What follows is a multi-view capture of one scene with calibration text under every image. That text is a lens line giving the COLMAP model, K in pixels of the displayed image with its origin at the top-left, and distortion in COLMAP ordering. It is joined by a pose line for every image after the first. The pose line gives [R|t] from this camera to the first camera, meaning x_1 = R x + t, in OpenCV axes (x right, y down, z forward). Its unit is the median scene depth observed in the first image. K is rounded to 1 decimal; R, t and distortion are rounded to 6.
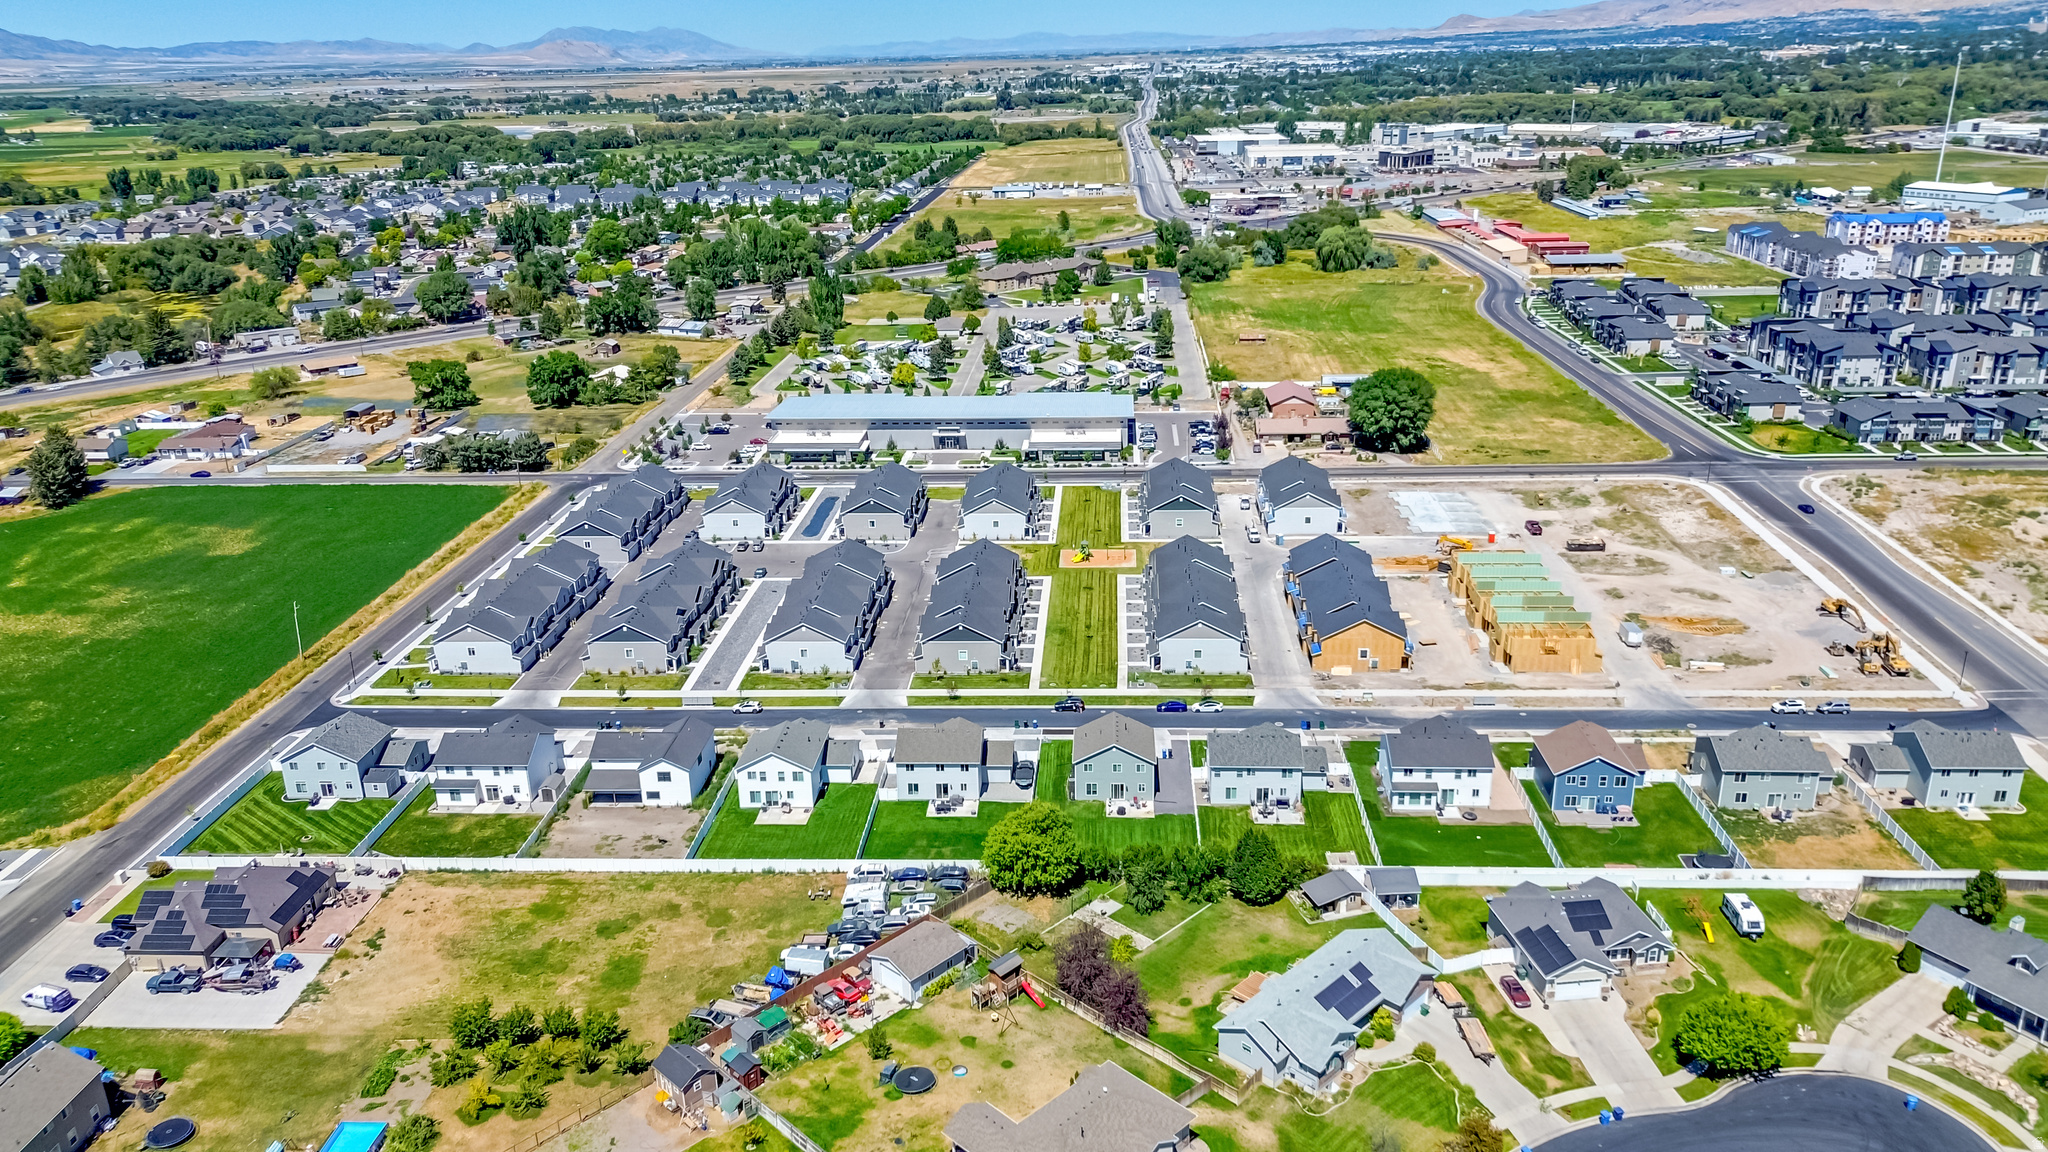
lens RADIAL K [[1445.8, 0, 1027.1], [0, 1445.8, 584.2], [0, 0, 1]] dist [0.060376, -0.050290]
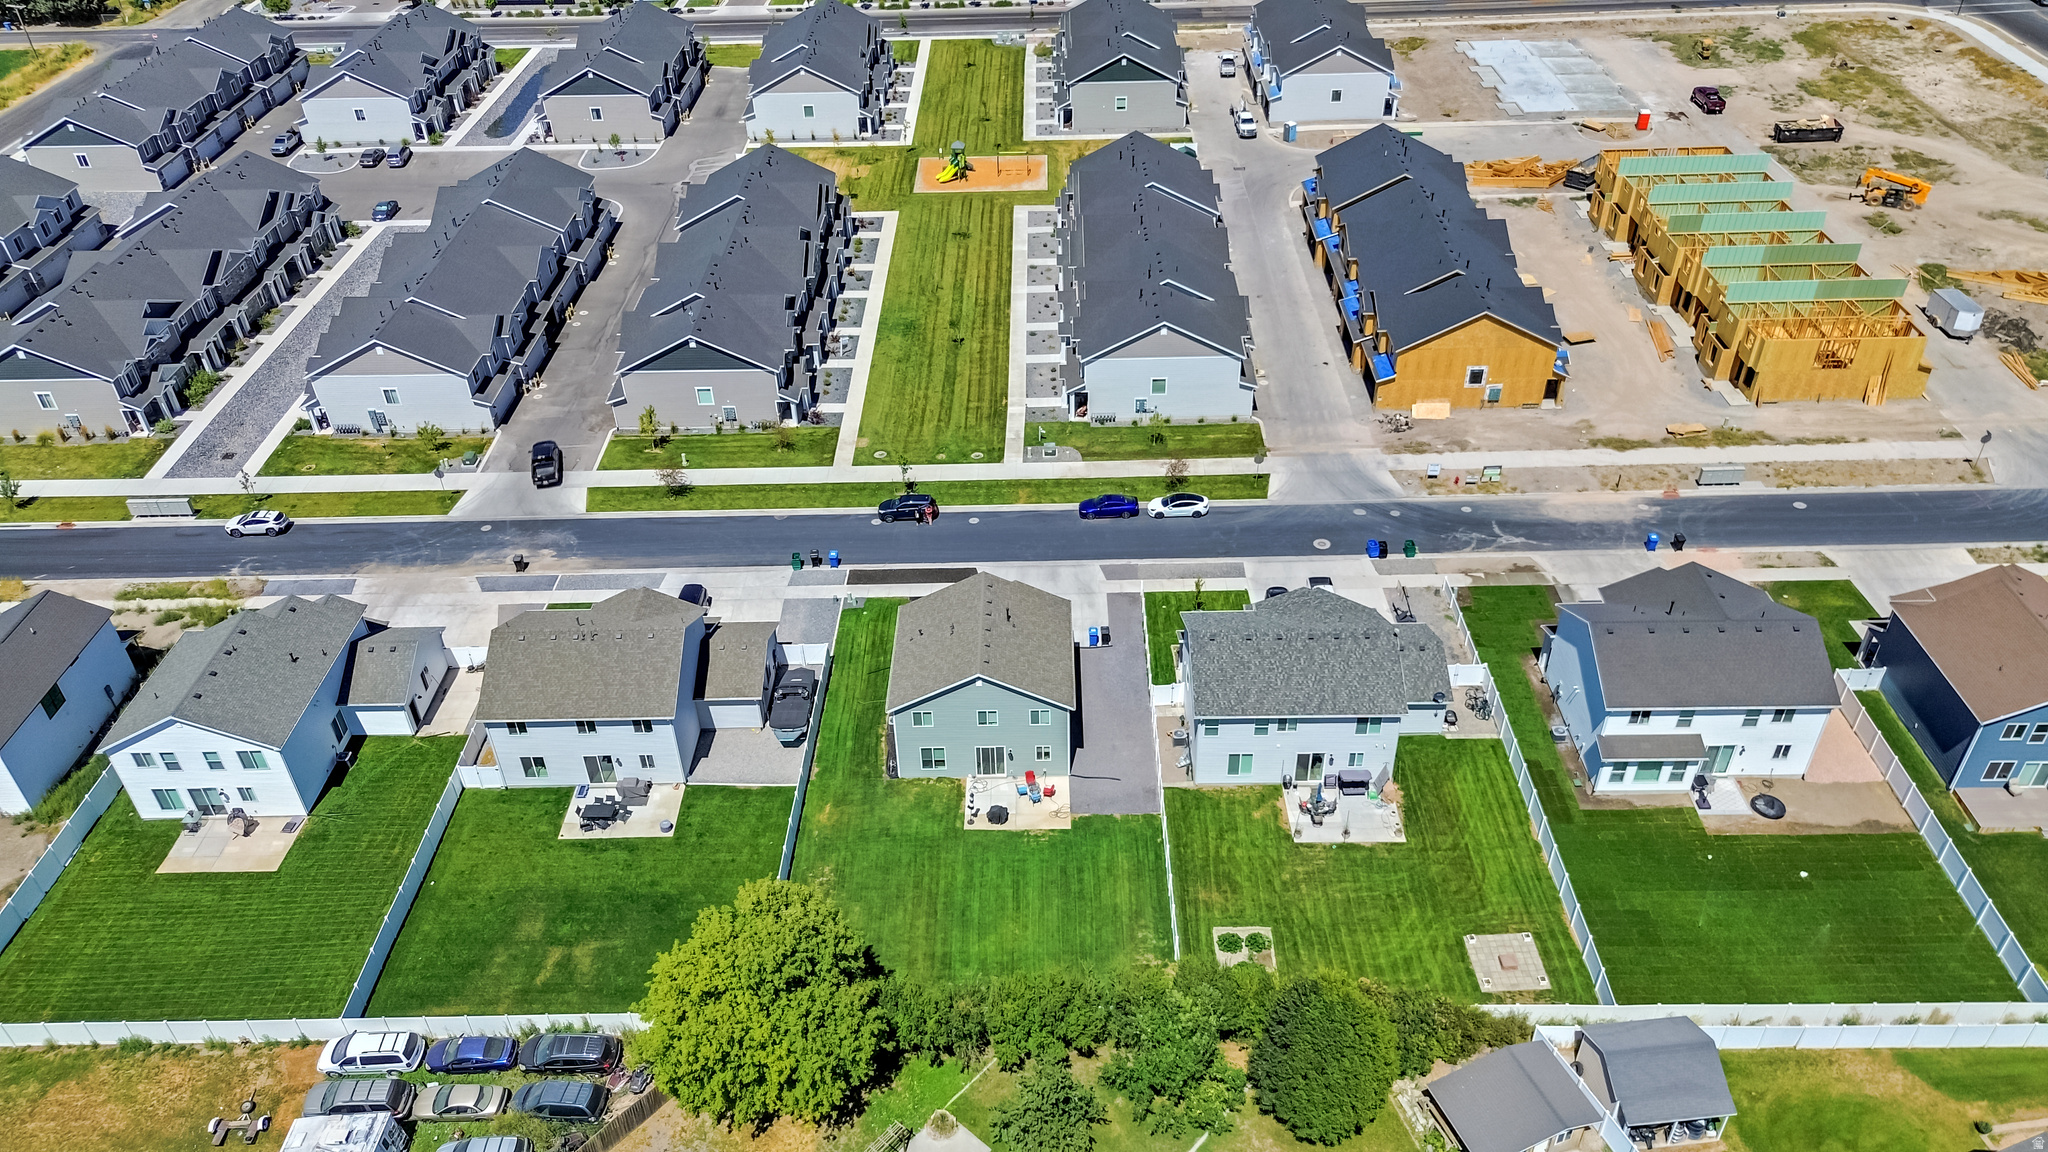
lens RADIAL K [[1445.8, 0, 1033.4], [0, 1445.8, 575.5], [0, 0, 1]] dist [0.060376, -0.050290]
pose [[0.998538, -0.031808, 0.043713, 0.047348], [0.018257, 0.959499, 0.281118, -0.032222], [-0.050885, -0.279909, 0.958677, 0.474687]]
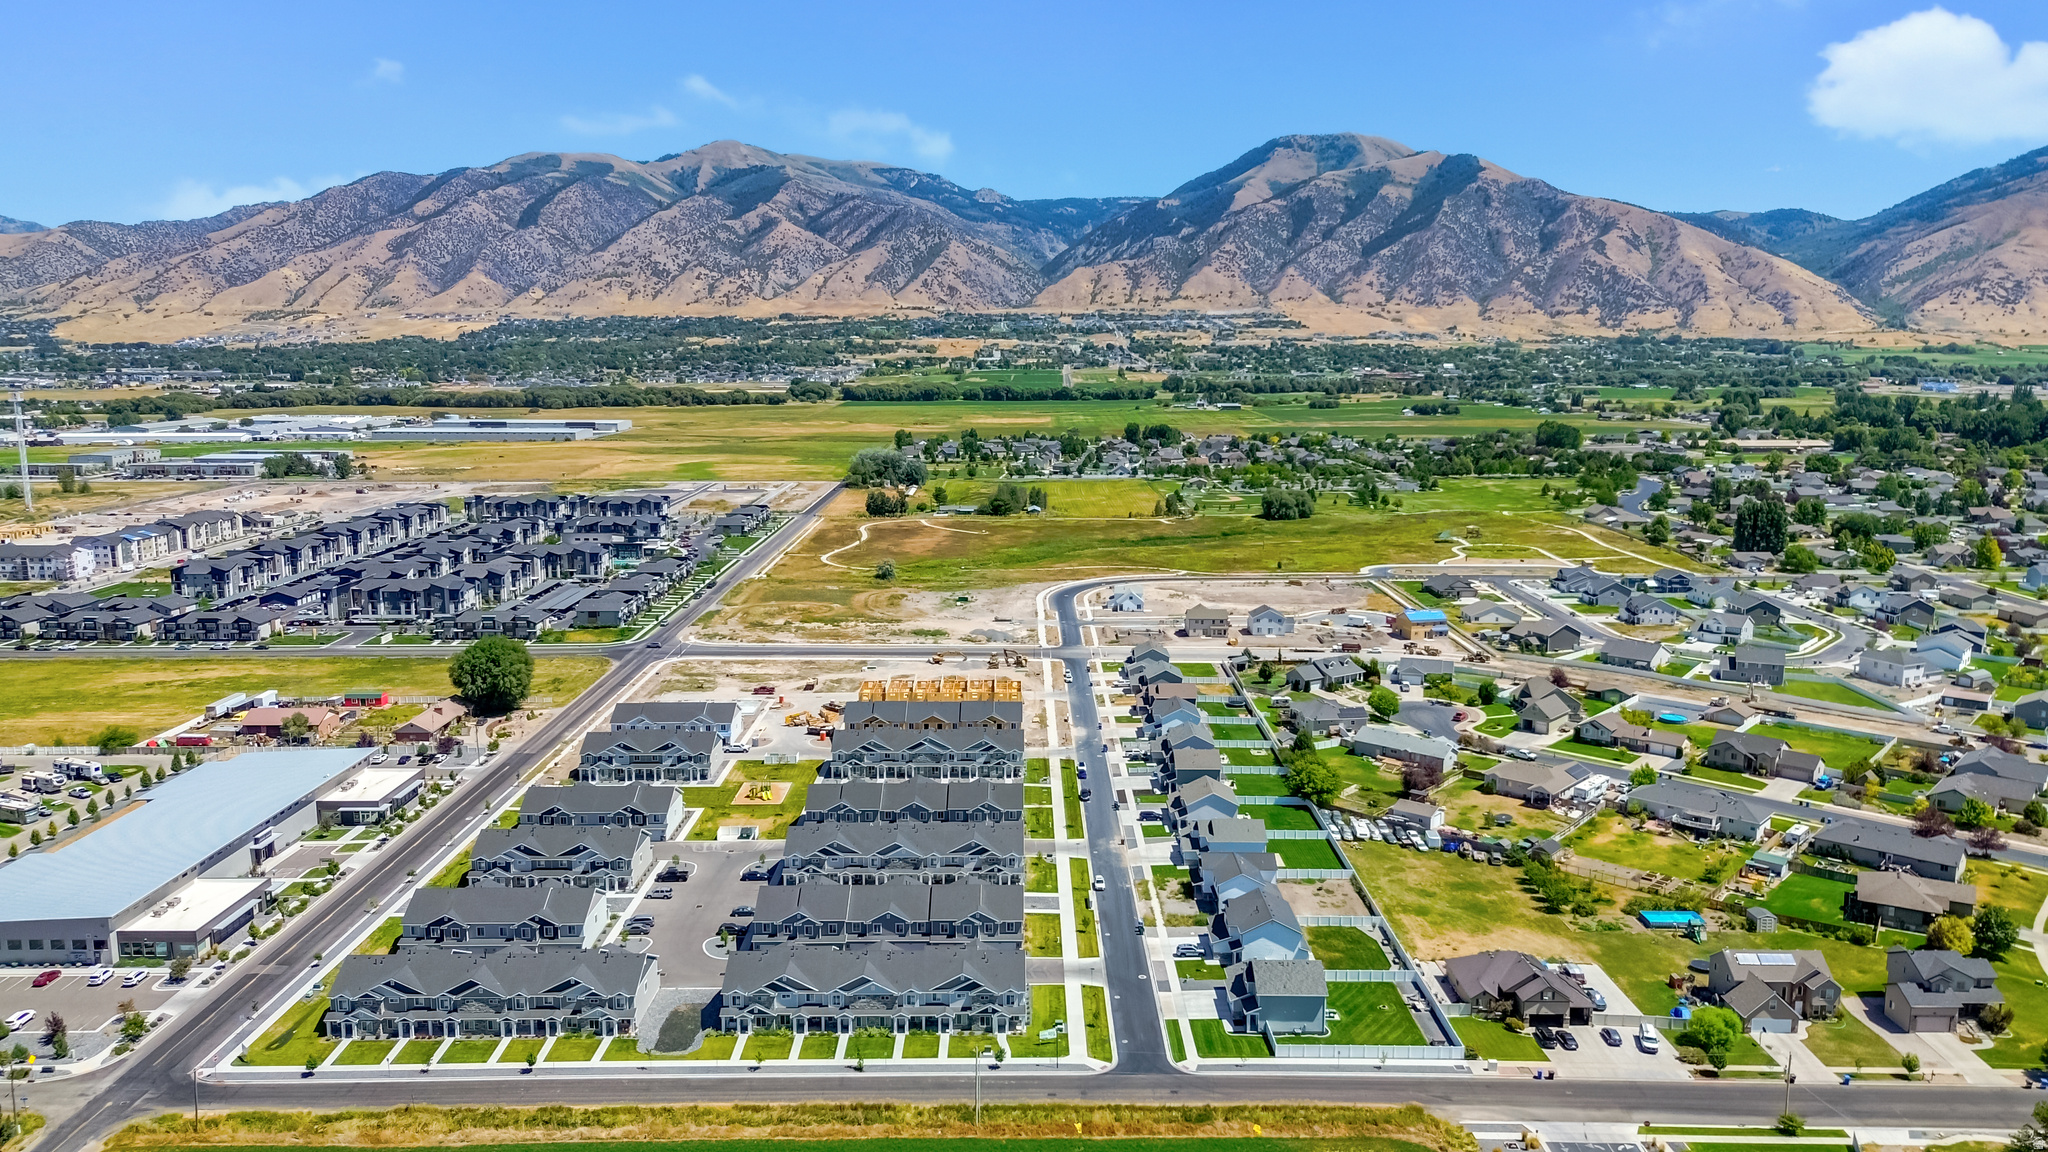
lens RADIAL K [[1445.8, 0, 1010.5], [0, 1445.8, 583.8], [0, 0, 1]] dist [0.060376, -0.050290]
pose [[-0.055967, -0.144885, 0.987864, -1.233836], [0.346313, 0.925173, 0.155310, -0.327057], [-0.936448, 0.350803, -0.001604, 0.932455]]
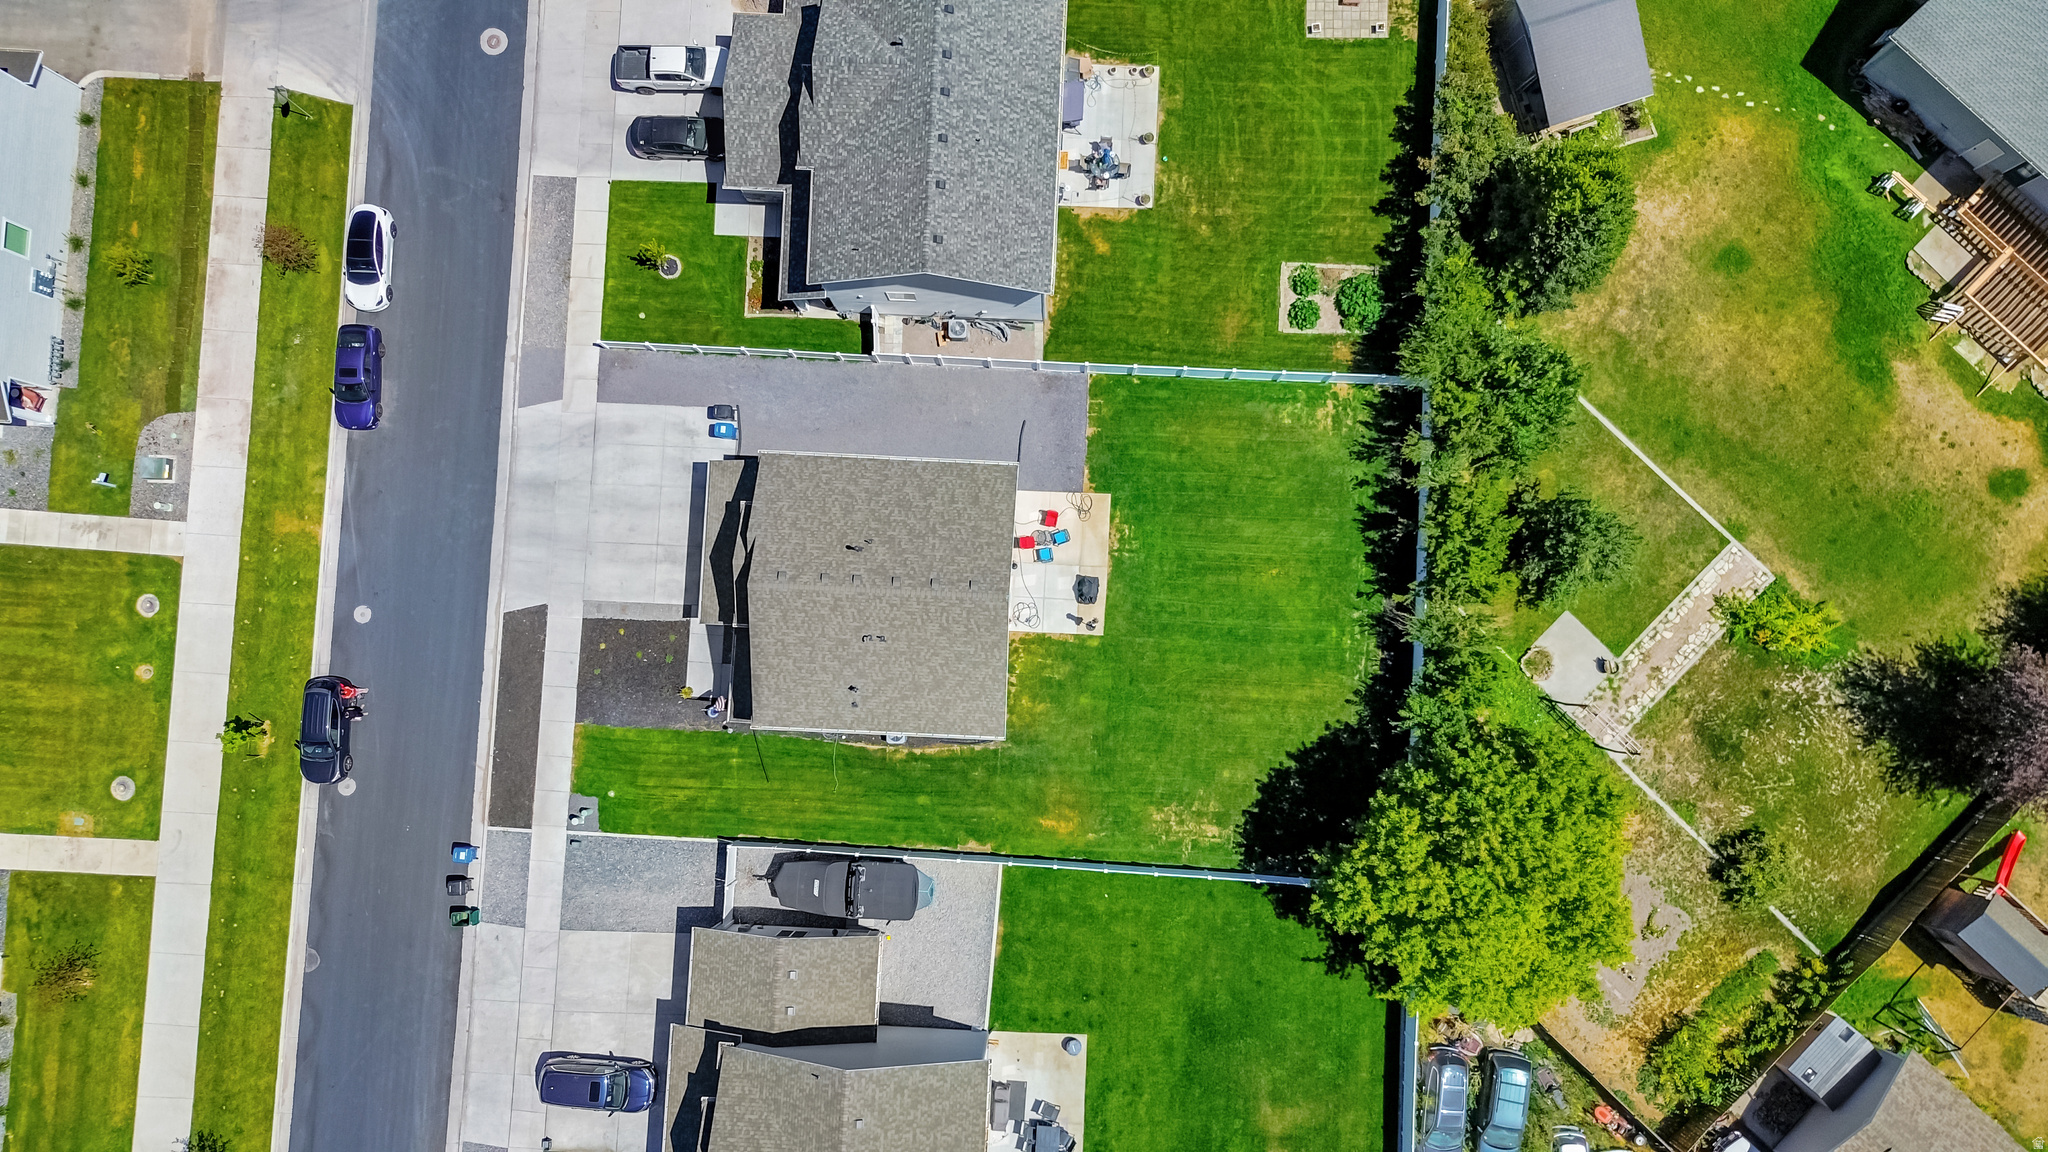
lens RADIAL K [[1445.8, 0, 1020.1], [0, 1445.8, 573.7], [0, 0, 1]] dist [0.060376, -0.050290]
pose [[-0.007122, -0.995964, 0.089471, 0.031413], [0.360022, 0.080919, 0.929428, -0.126434], [-0.932917, 0.038831, 0.357993, 0.720004]]
